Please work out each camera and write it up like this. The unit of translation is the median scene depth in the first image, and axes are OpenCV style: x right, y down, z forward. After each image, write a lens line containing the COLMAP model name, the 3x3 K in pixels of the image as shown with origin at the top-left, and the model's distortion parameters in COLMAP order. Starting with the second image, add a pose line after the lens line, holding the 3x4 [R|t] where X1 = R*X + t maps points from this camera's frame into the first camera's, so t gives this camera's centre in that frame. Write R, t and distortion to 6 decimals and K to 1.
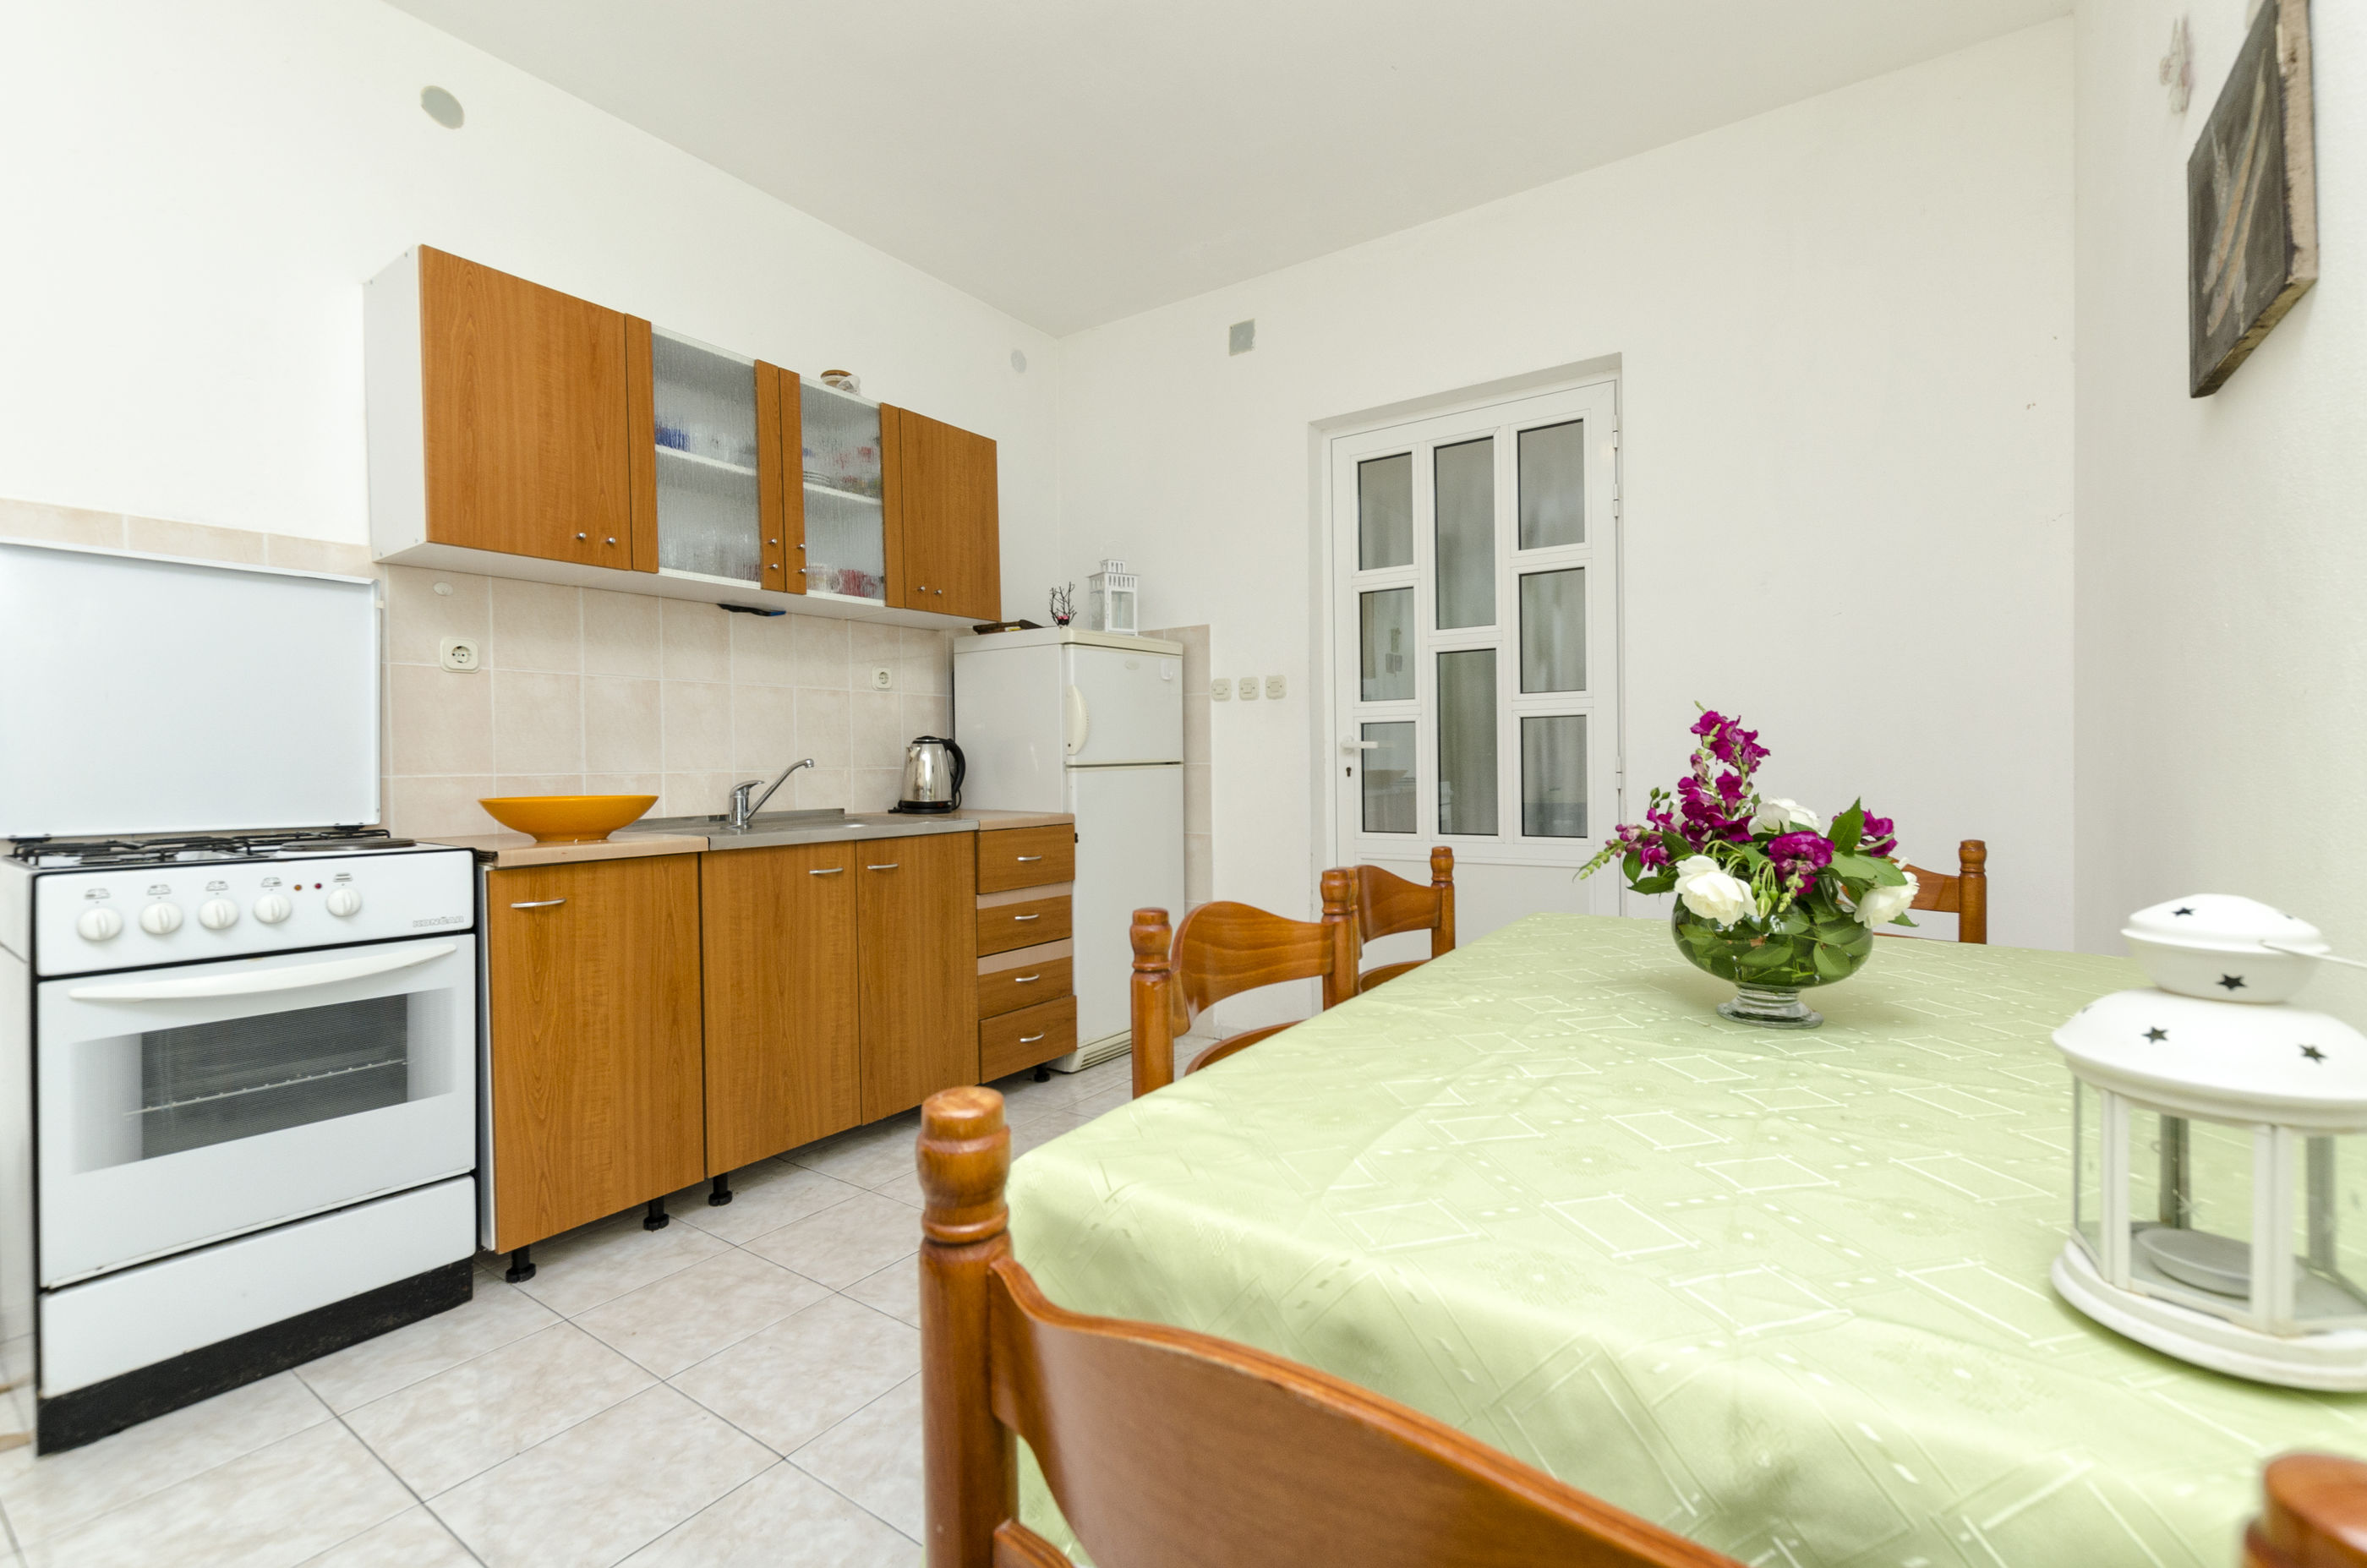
lens RADIAL K [[1025.0, 0, 1196.0], [0, 1025.0, 771.8], [0, 0, 1]] dist [0.001593, -0.001050]
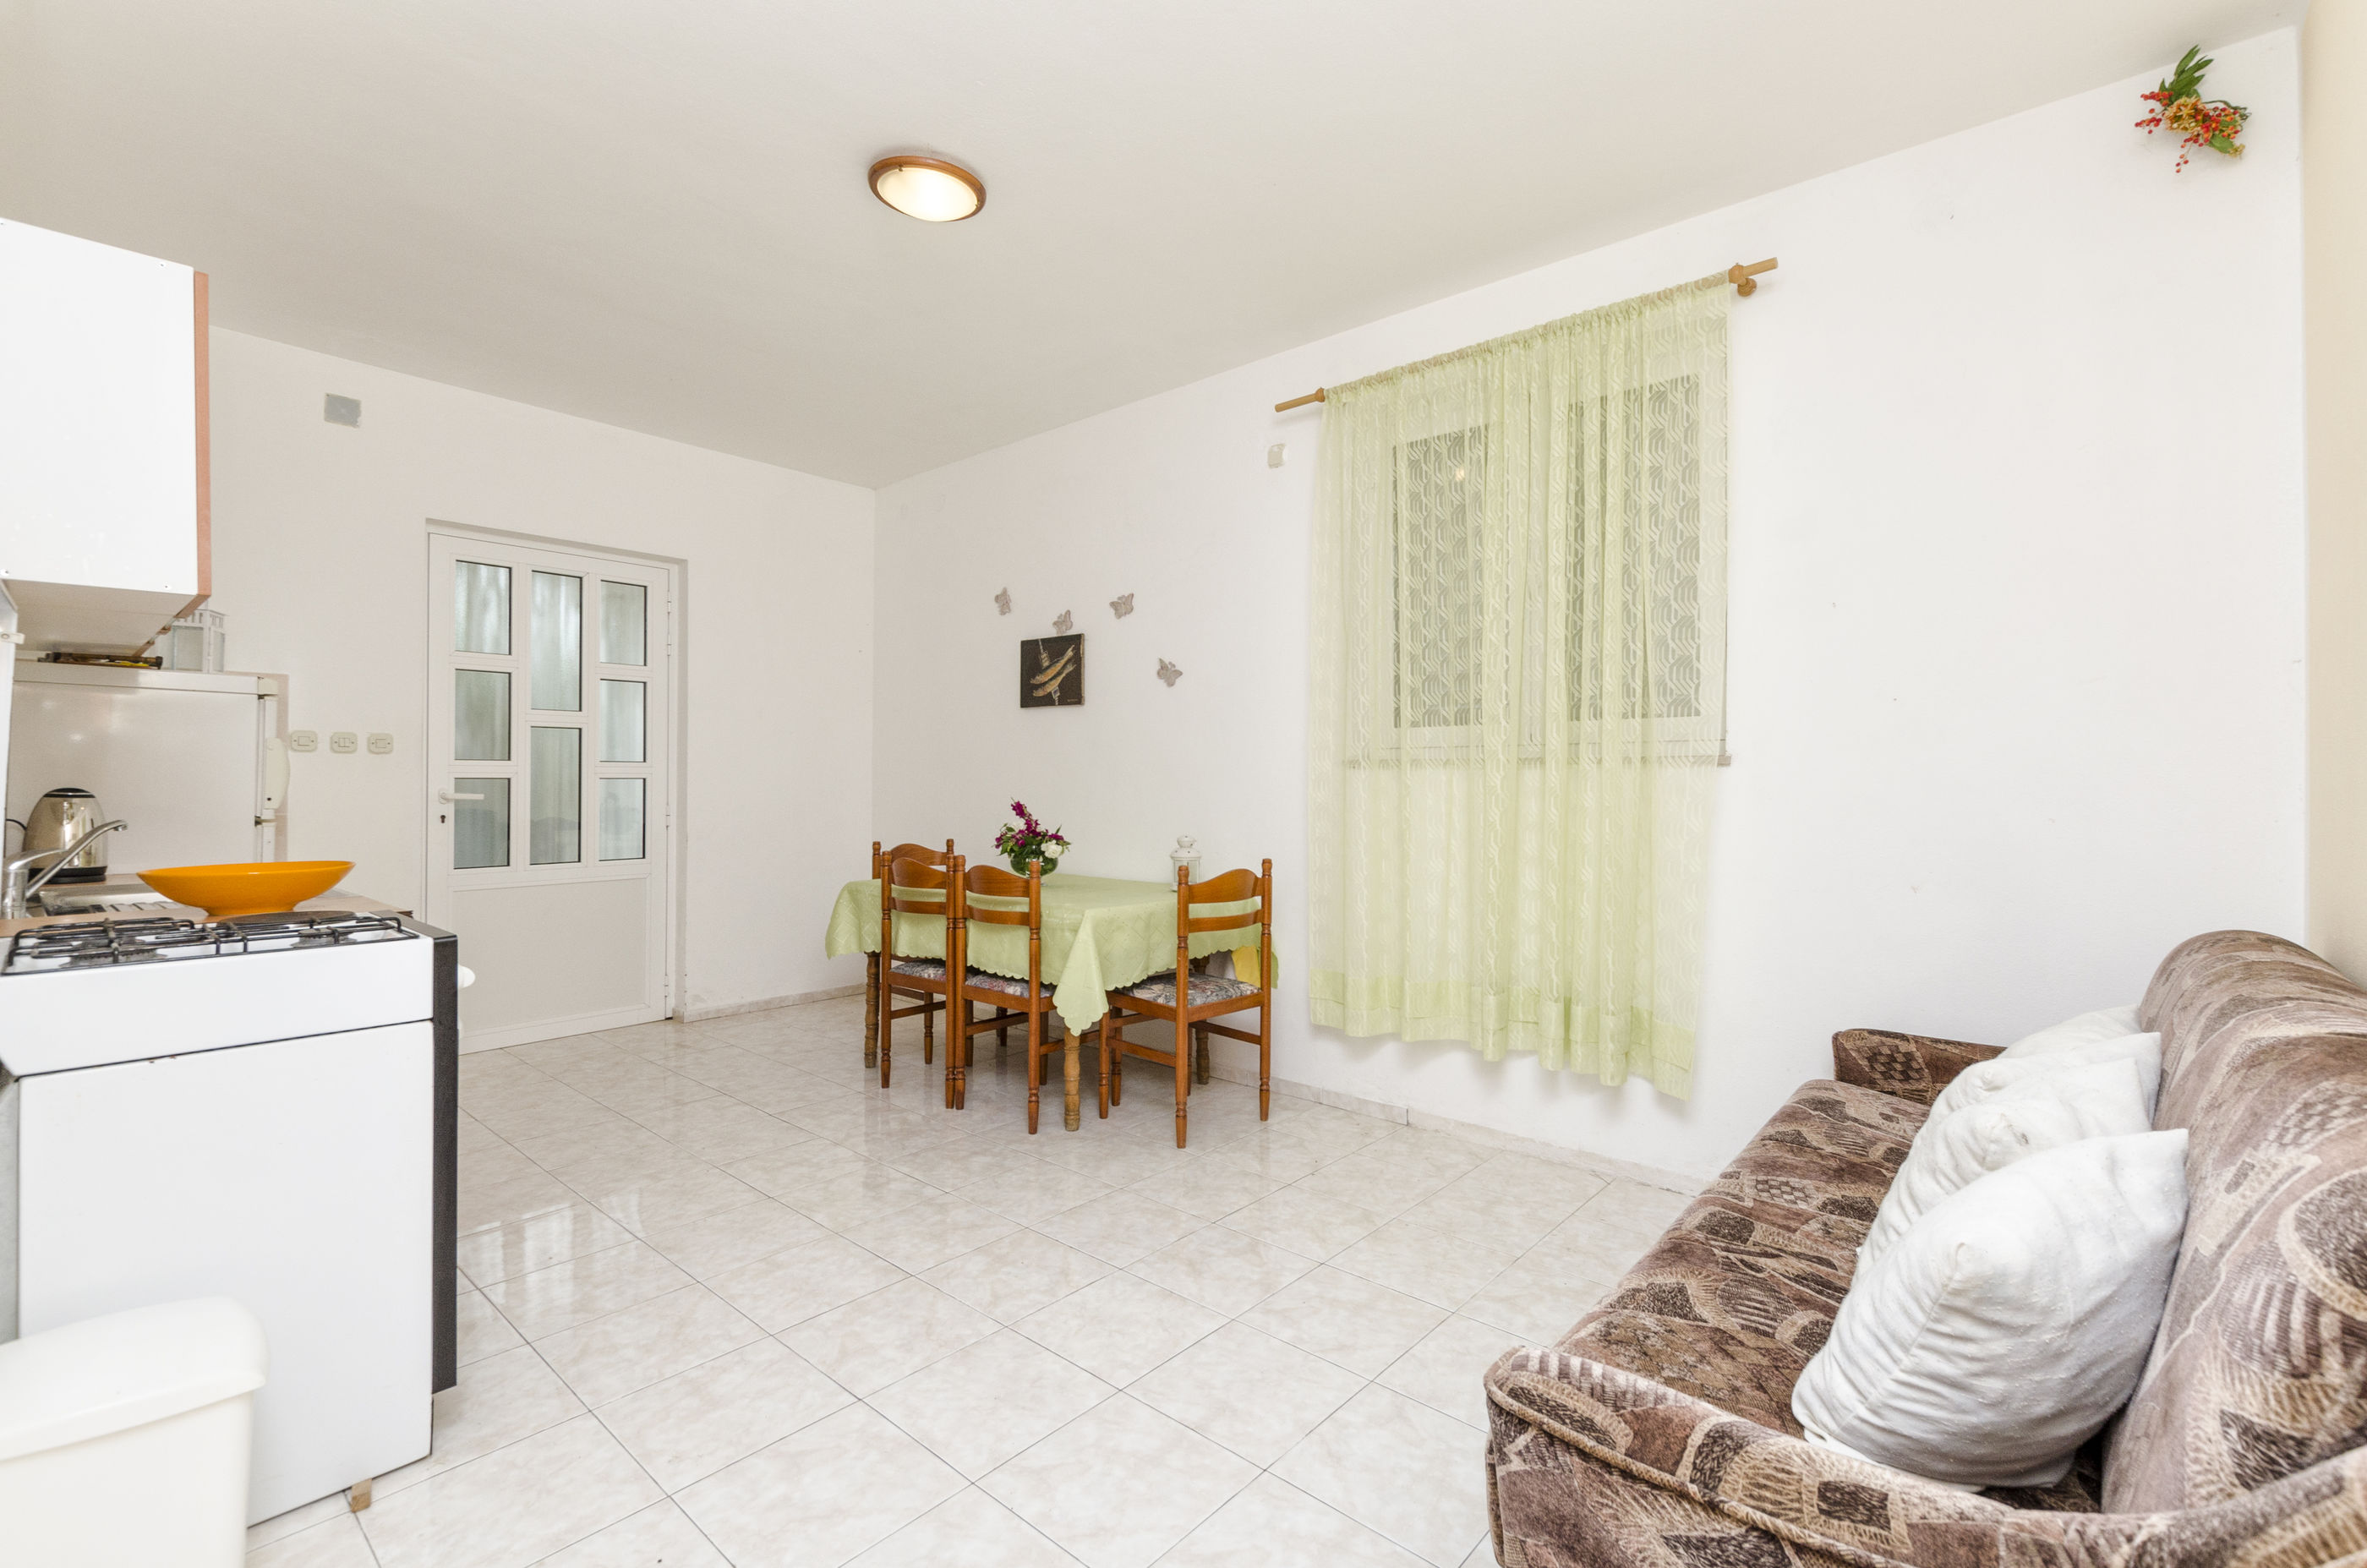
lens RADIAL K [[1025.0, 0, 1192.9], [0, 1025.0, 774.6], [0, 0, 1]] dist [0.001593, -0.001050]
pose [[0.114935, 0.013675, 0.993279, -1.376134], [0.005772, 0.999879, -0.014434, -0.042556], [-0.993356, 0.007392, 0.114843, 0.012967]]
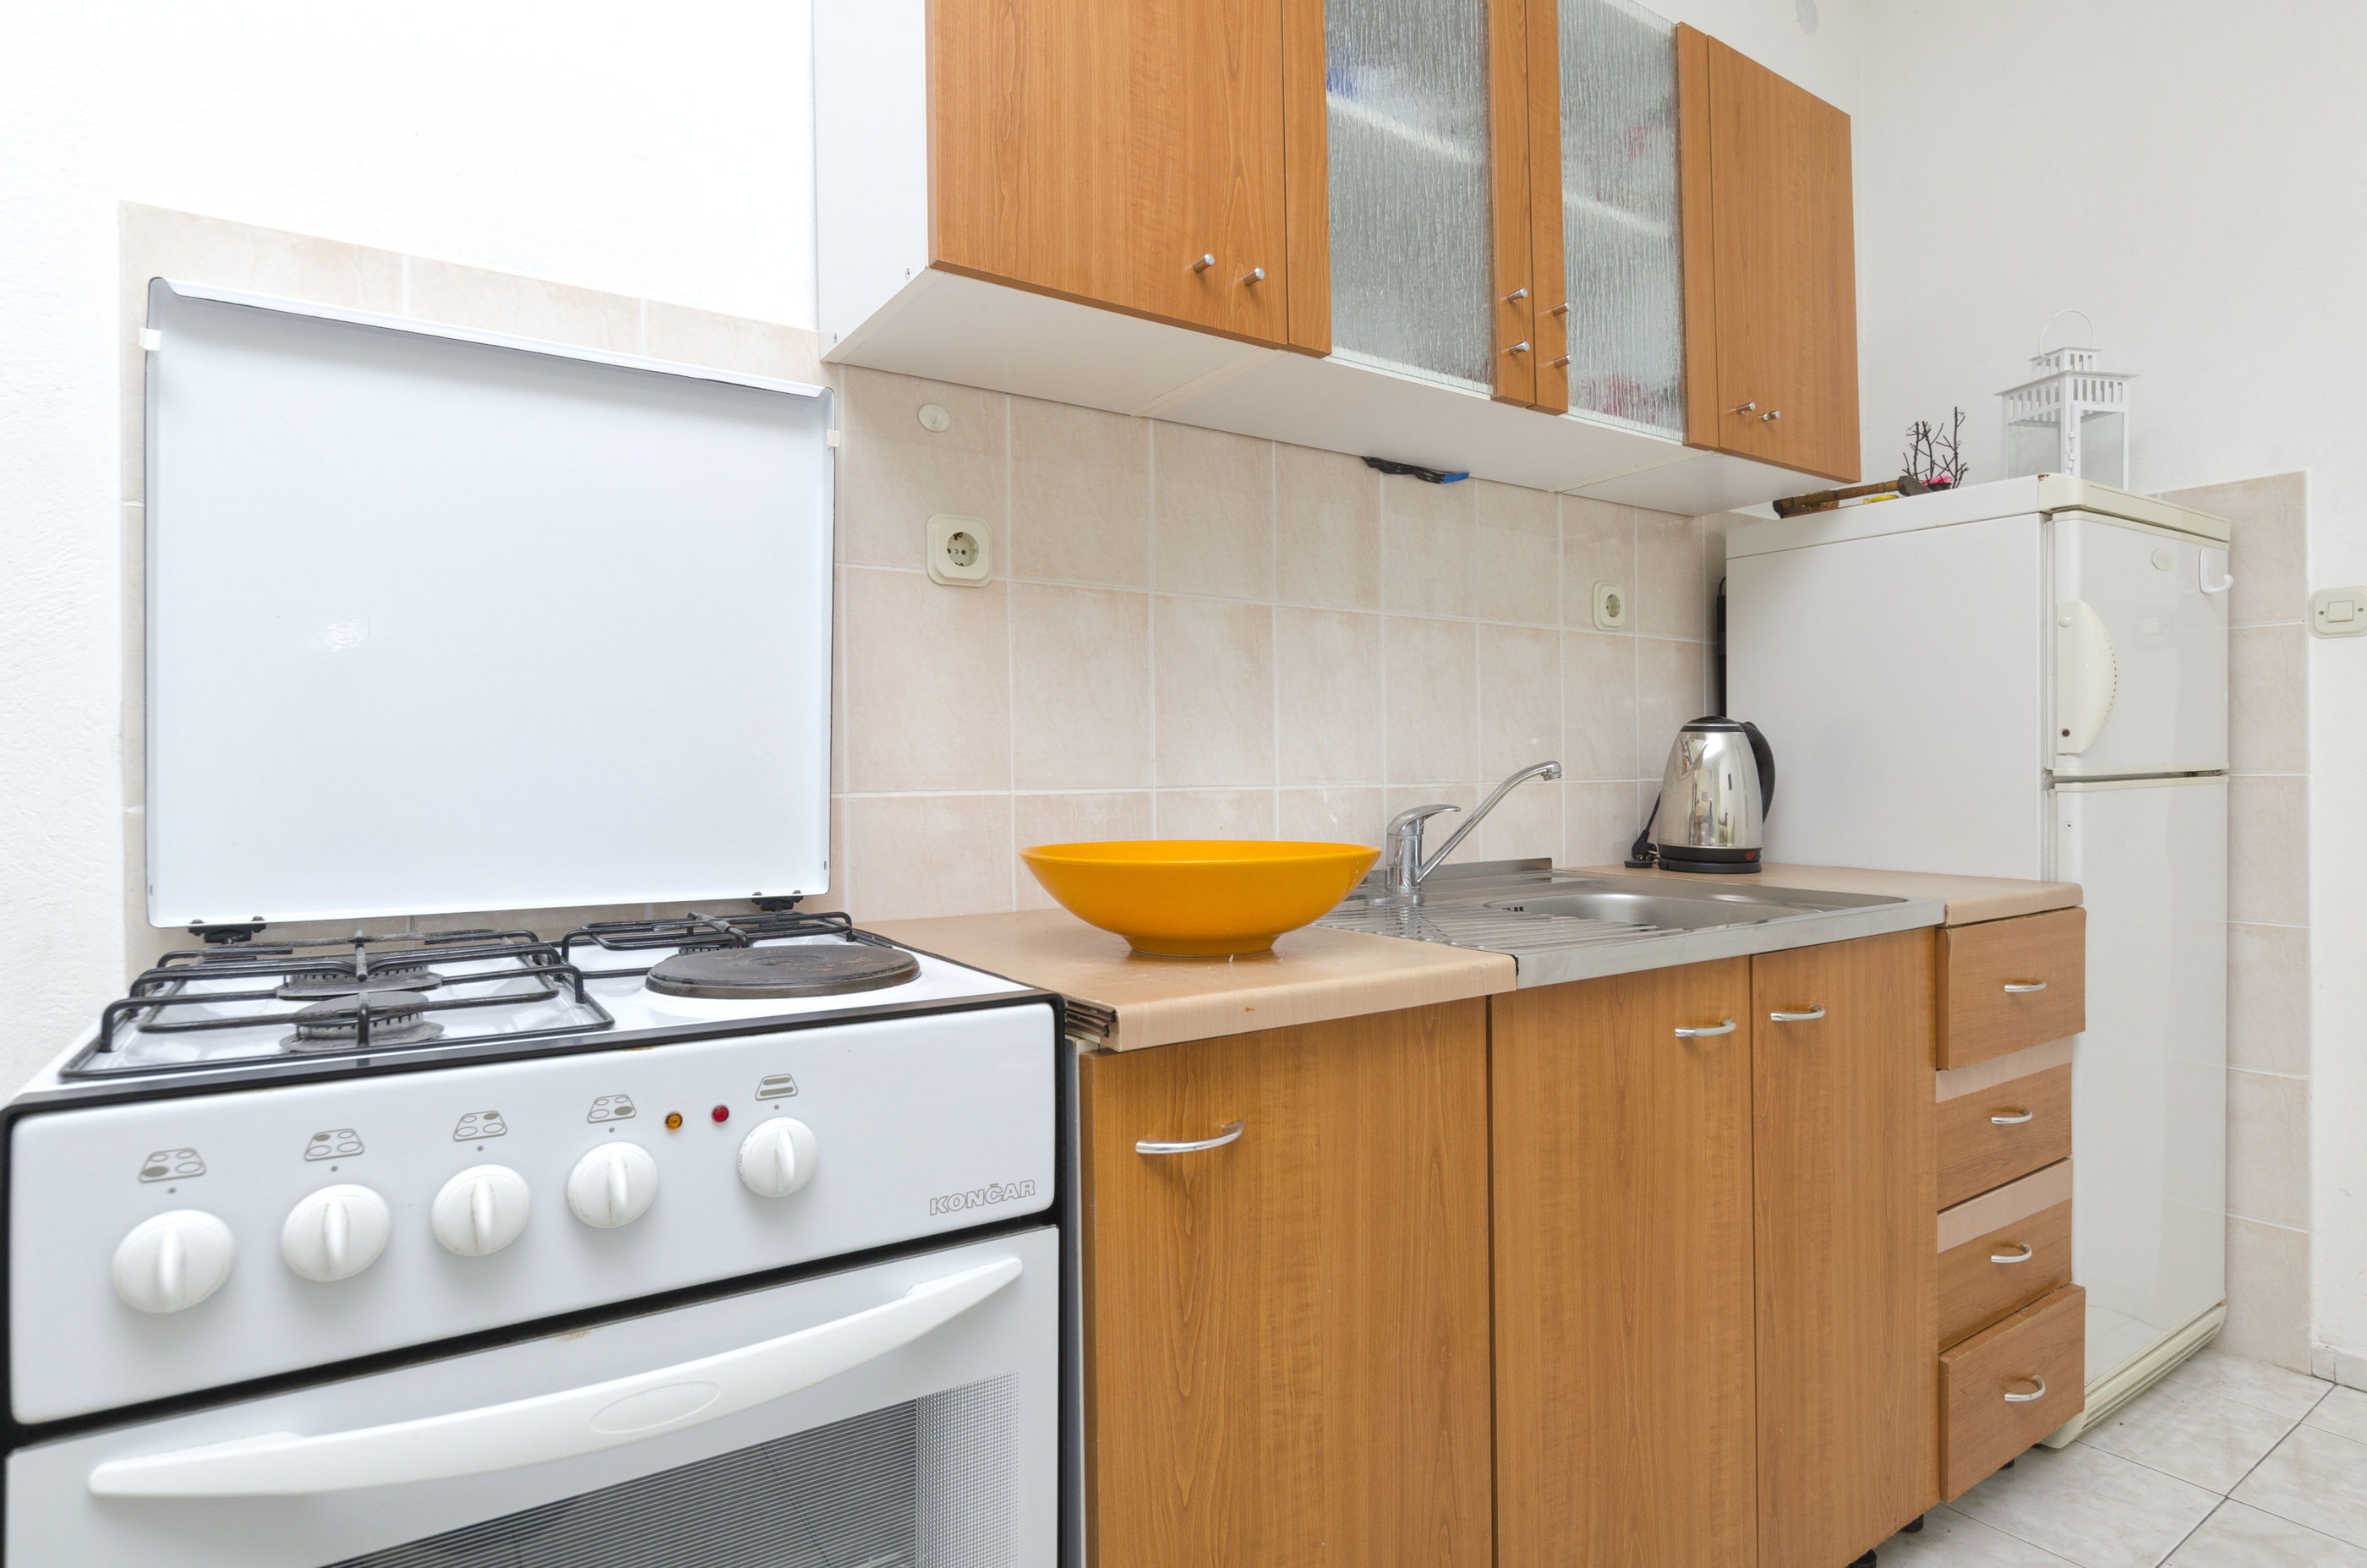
lens RADIAL K [[1254.4, 0, 1188.4], [0, 1254.4, 770.2], [0, 0, 1]] dist [0.000927, 0.000423]
pose [[0.936359, 0.004645, -0.351013, -0.403362], [-0.007308, 0.999954, -0.006263, -0.004540], [0.350968, 0.008430, 0.936350, 0.474210]]
